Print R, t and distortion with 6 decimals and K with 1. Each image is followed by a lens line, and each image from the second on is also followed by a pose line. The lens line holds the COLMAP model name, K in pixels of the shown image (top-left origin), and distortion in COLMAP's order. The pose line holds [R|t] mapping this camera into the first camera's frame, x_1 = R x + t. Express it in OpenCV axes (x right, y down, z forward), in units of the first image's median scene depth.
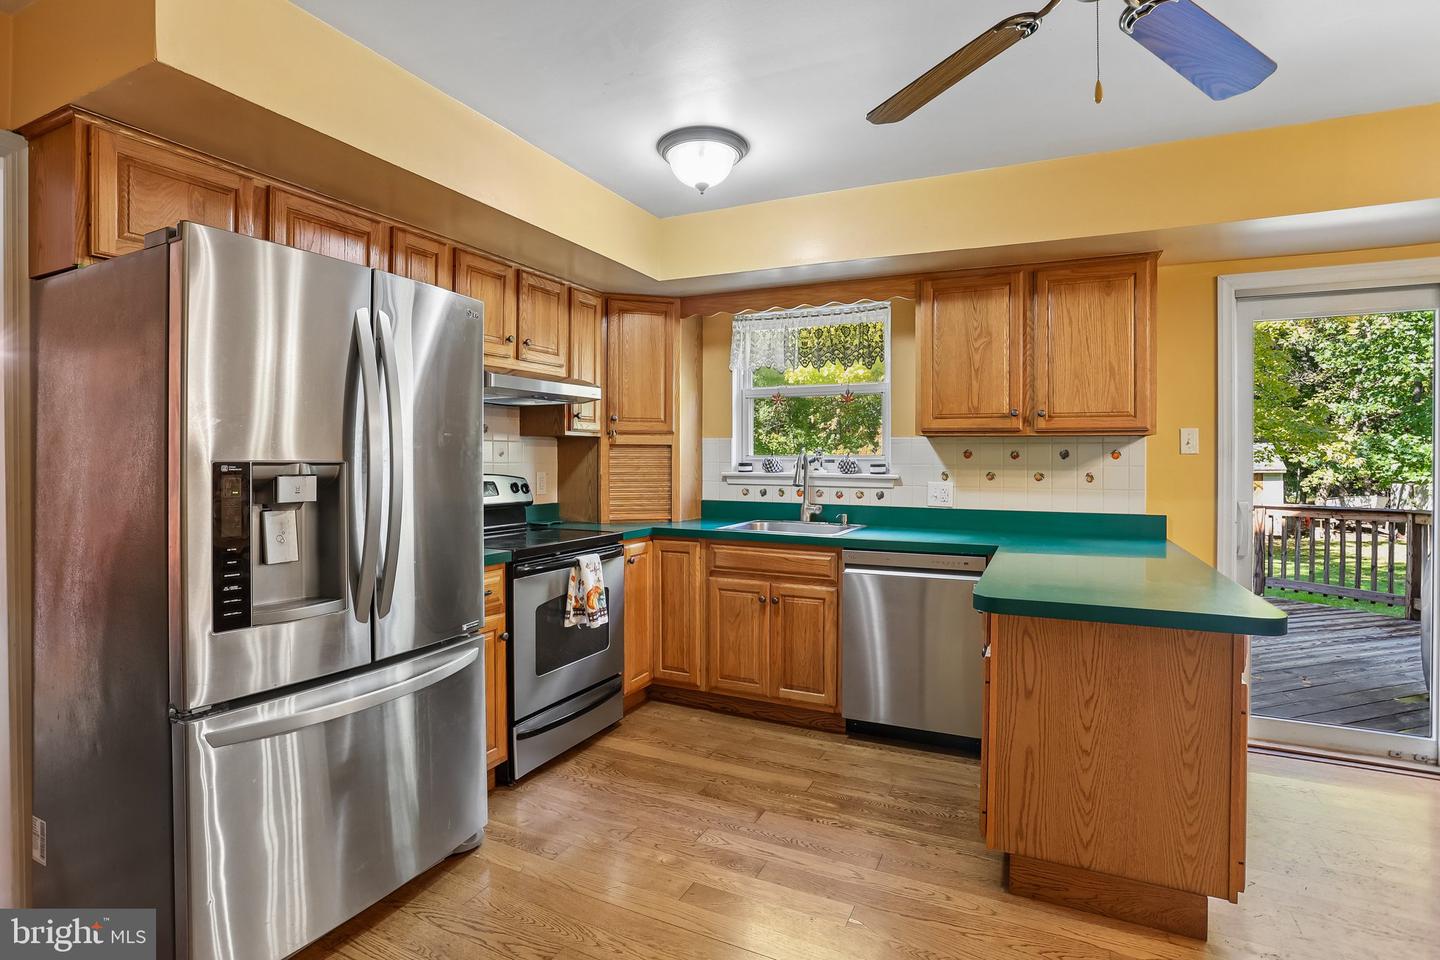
lens RADIAL K [[710.0, 0, 702.0], [0, 710.0, 456.1], [0, 0, 1]] dist [-0.071491, 0.032872]
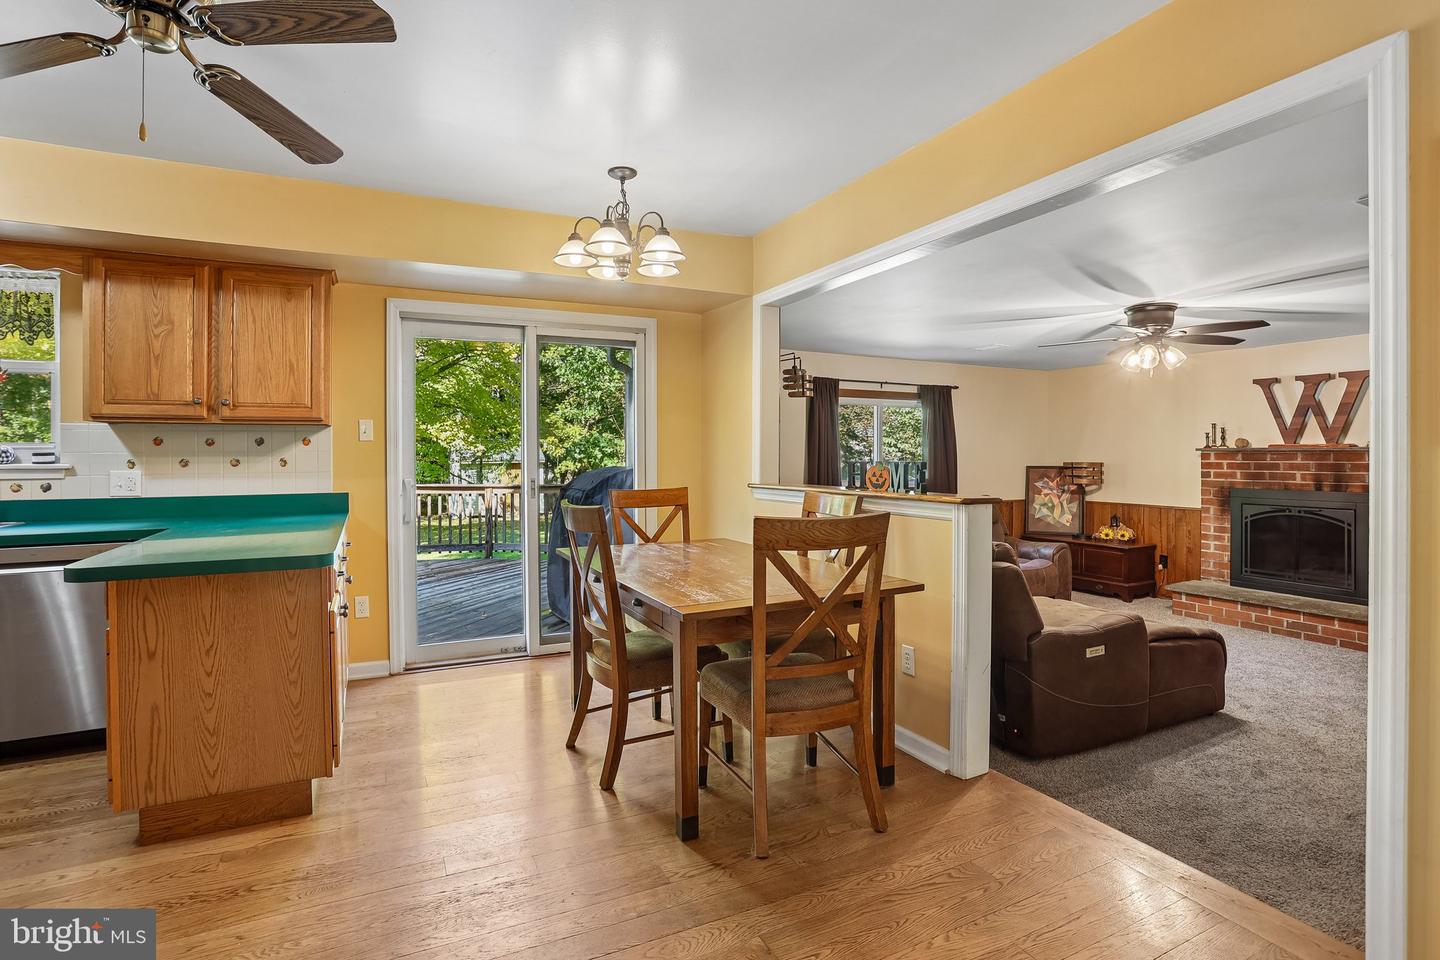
lens RADIAL K [[710.0, 0, 702.0], [0, 710.0, 456.1], [0, 0, 1]] dist [-0.071491, 0.032872]
pose [[0.620121, -0.011048, 0.784428, 0.103305], [0.005212, 0.999937, 0.009963, 0.013611], [-0.784489, -0.002090, 0.620139, -0.219150]]
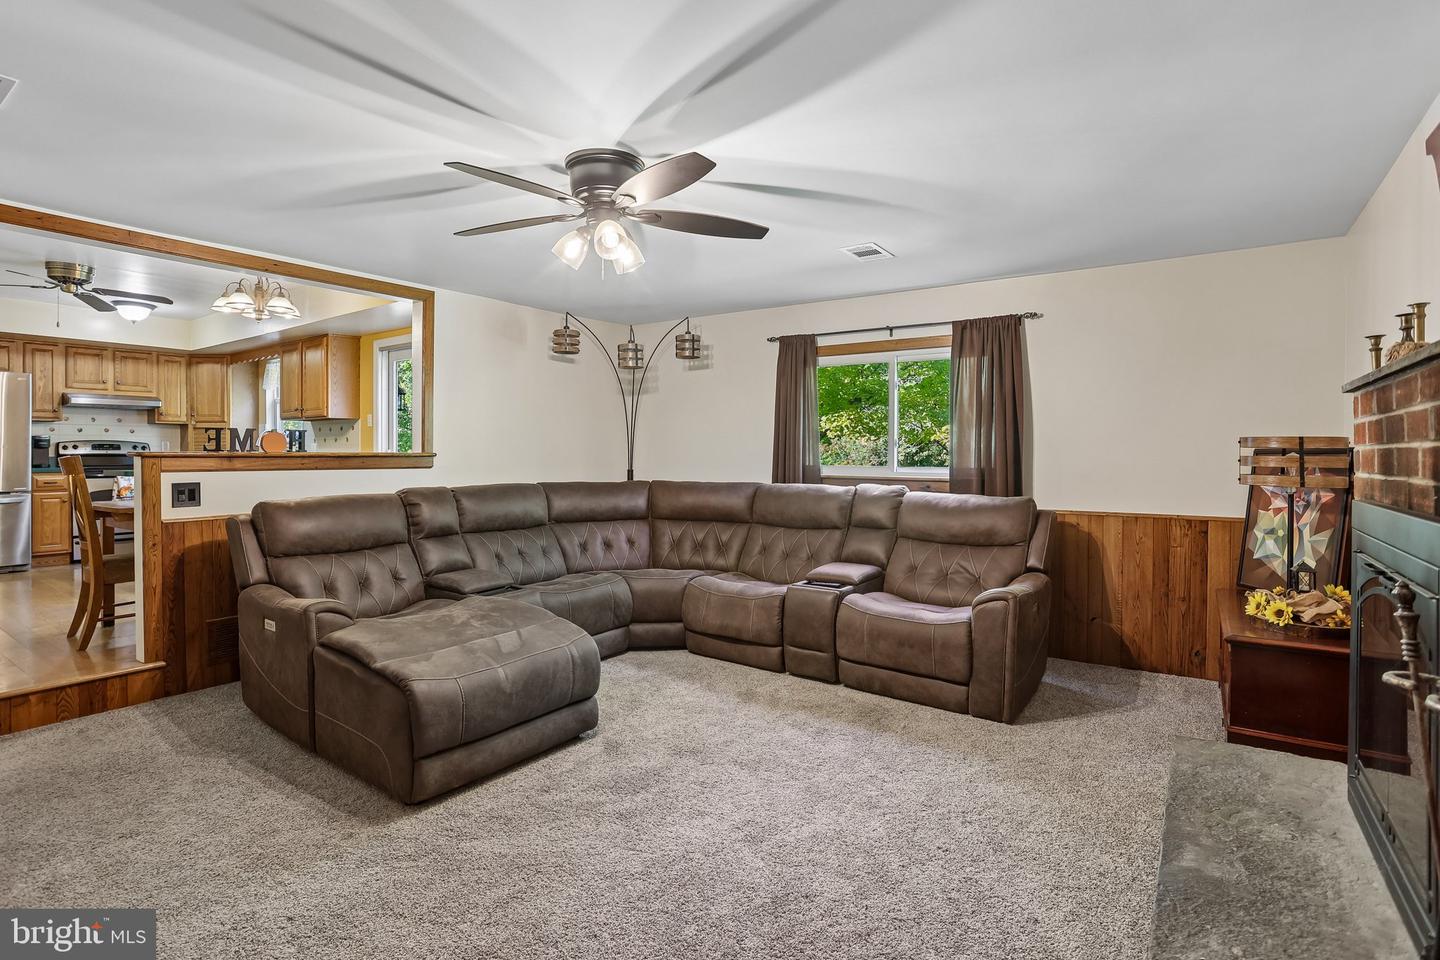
lens RADIAL K [[710.0, 0, 702.0], [0, 710.0, 456.1], [0, 0, 1]] dist [-0.071491, 0.032872]
pose [[0.985905, -0.004452, -0.167244, 1.971704], [0.004688, 0.999988, 0.001019, 0.083899], [0.167238, -0.001788, 0.985915, -0.865054]]
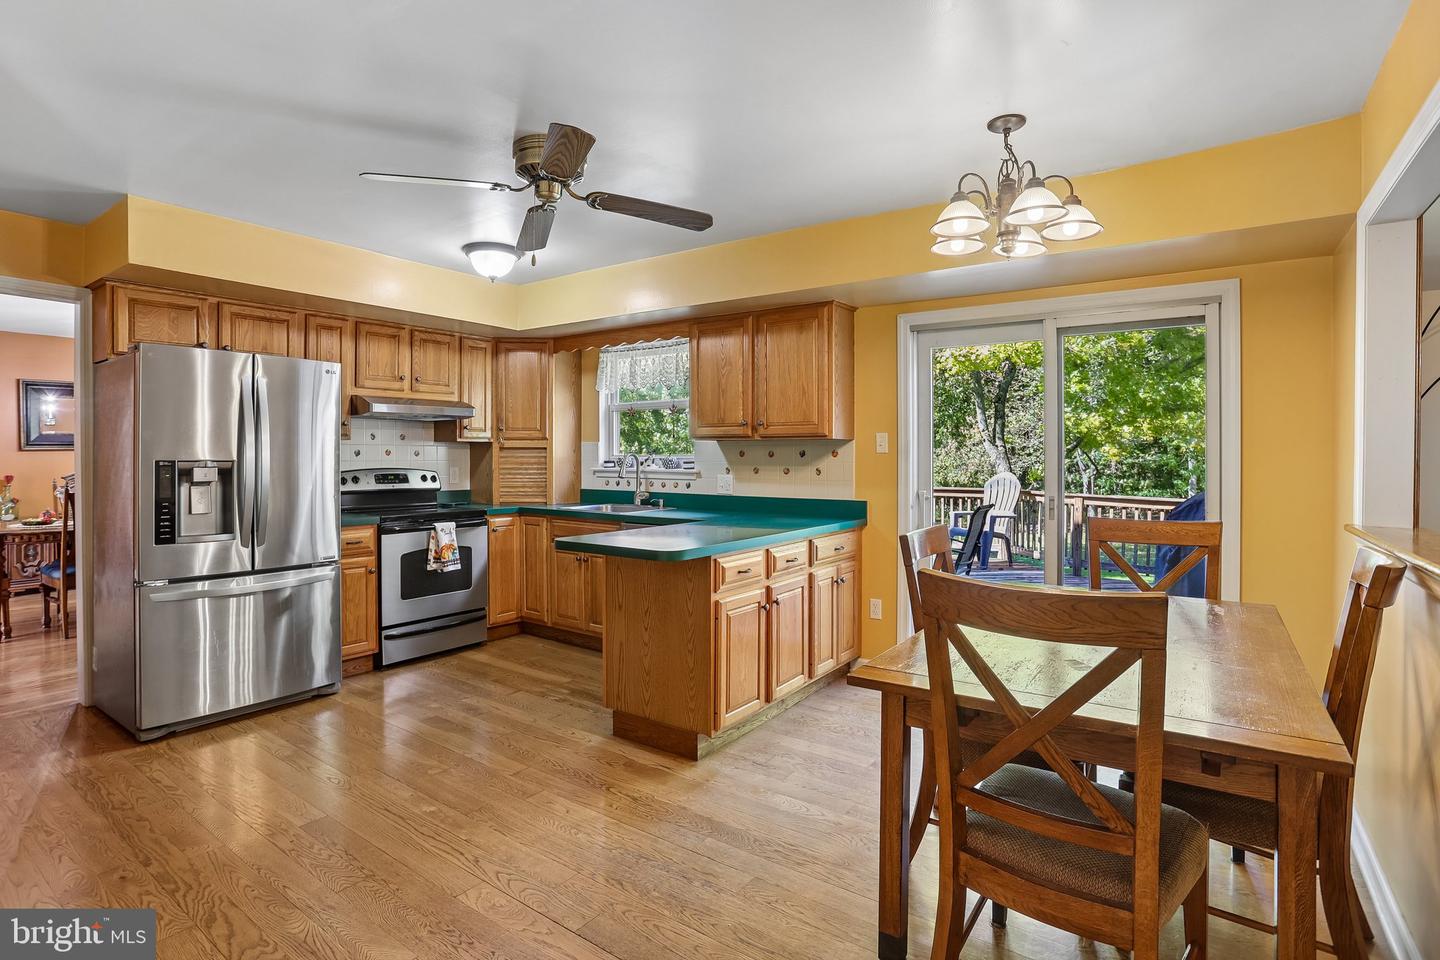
lens RADIAL K [[710.0, 0, 702.0], [0, 710.0, 456.1], [0, 0, 1]] dist [-0.071491, 0.032872]
pose [[0.985725, -0.002596, -0.168346, 0.579564], [0.002914, 0.999994, 0.001642, -0.000917], [0.168341, -0.002109, 0.985727, -0.341133]]
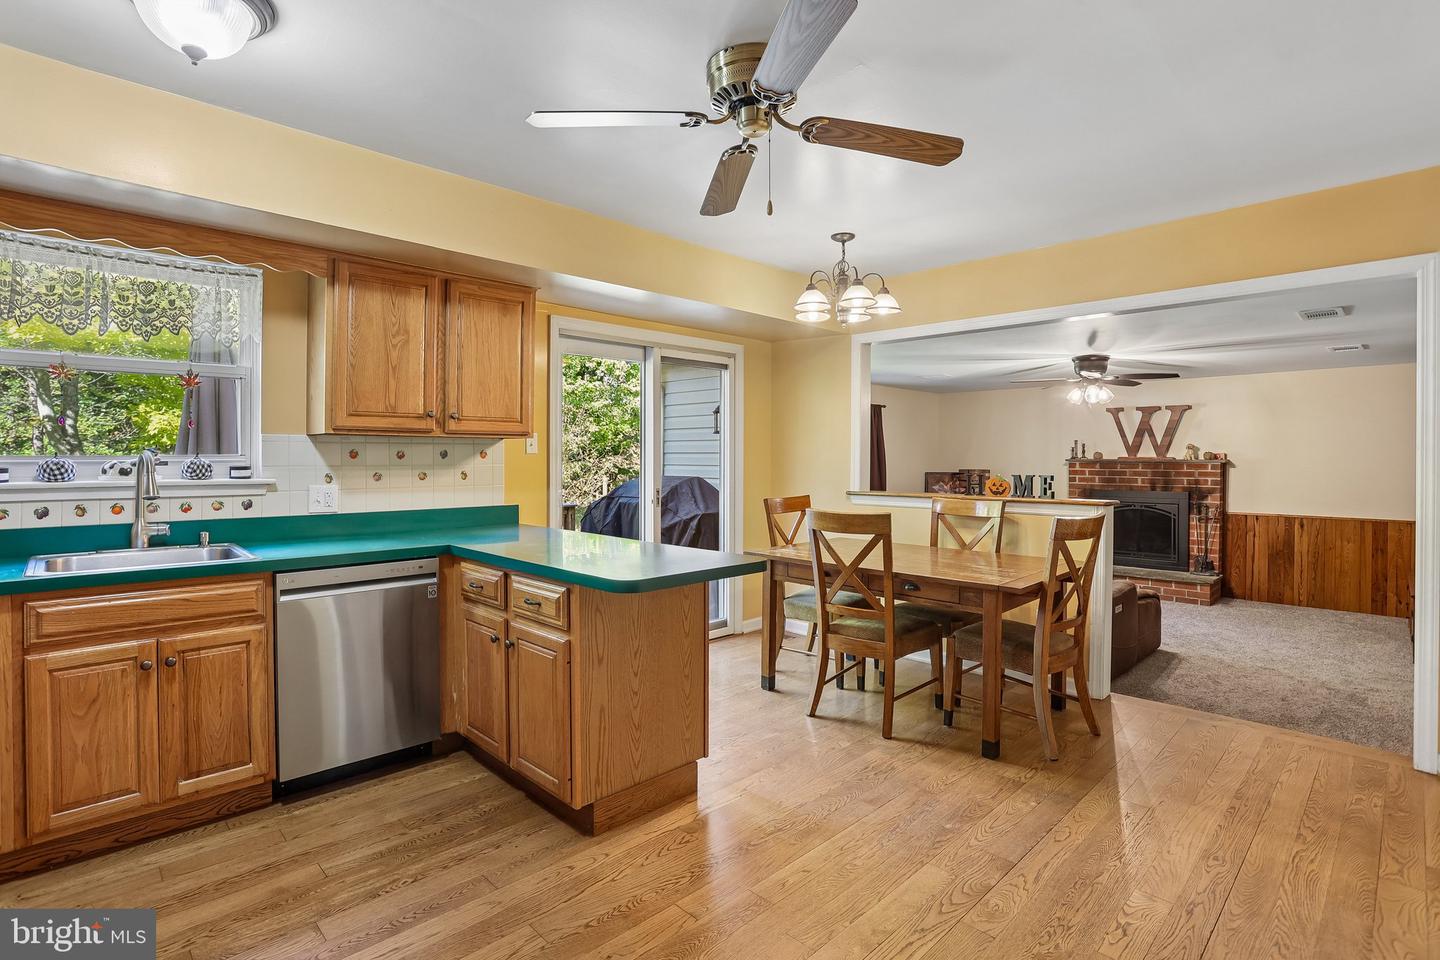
lens RADIAL K [[710.0, 0, 702.0], [0, 710.0, 456.1], [0, 0, 1]] dist [-0.071491, 0.032872]
pose [[0.341547, -0.005435, 0.939849, -0.370147], [-0.001517, 0.999979, 0.006334, -0.007346], [-0.939863, -0.003589, 0.341532, 0.272844]]
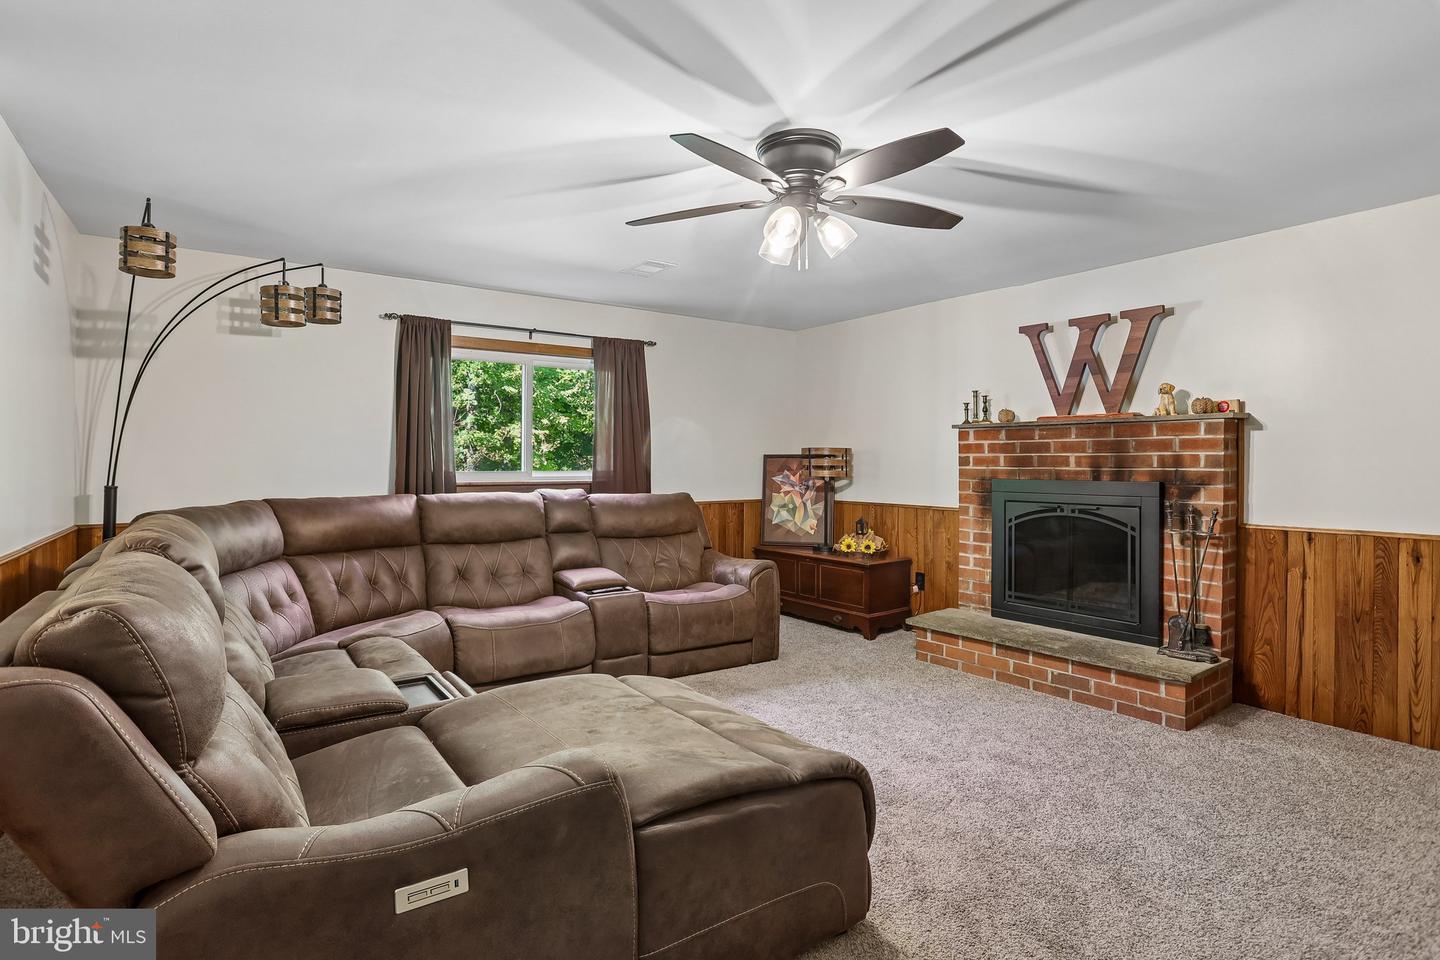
lens RADIAL K [[710.0, 0, 702.0], [0, 710.0, 456.1], [0, 0, 1]] dist [-0.071491, 0.032872]
pose [[0.482066, -0.002039, 0.876132, 0.992232], [0.003361, 0.999994, 0.000477, 0.079090], [-0.876128, 0.002715, 0.482070, -0.348500]]
